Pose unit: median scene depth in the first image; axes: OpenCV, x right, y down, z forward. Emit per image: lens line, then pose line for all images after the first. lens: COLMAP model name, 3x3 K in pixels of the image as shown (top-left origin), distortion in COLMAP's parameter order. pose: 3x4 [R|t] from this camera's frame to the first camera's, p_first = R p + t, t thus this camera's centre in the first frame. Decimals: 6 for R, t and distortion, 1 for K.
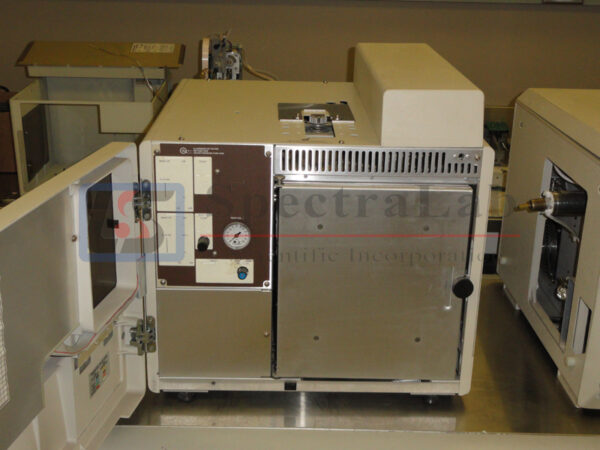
lens RADIAL K [[847.5, 0, 300.0], [0, 847.5, 225.0], [0, 0, 1]] dist [0.002011, -0.044442]
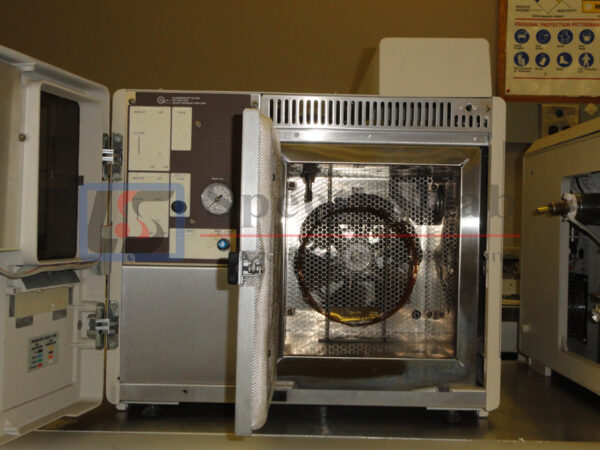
lens RADIAL K [[814.0, 0, 300.0], [0, 814.0, 225.0], [0, 0, 1]] dist [-0.010947, 0.050431]
pose [[0.999889, -0.003879, -0.014378, 0.022571], [-0.001142, 0.942671, -0.333723, 0.321444], [0.014848, 0.333702, 0.942562, 0.220674]]
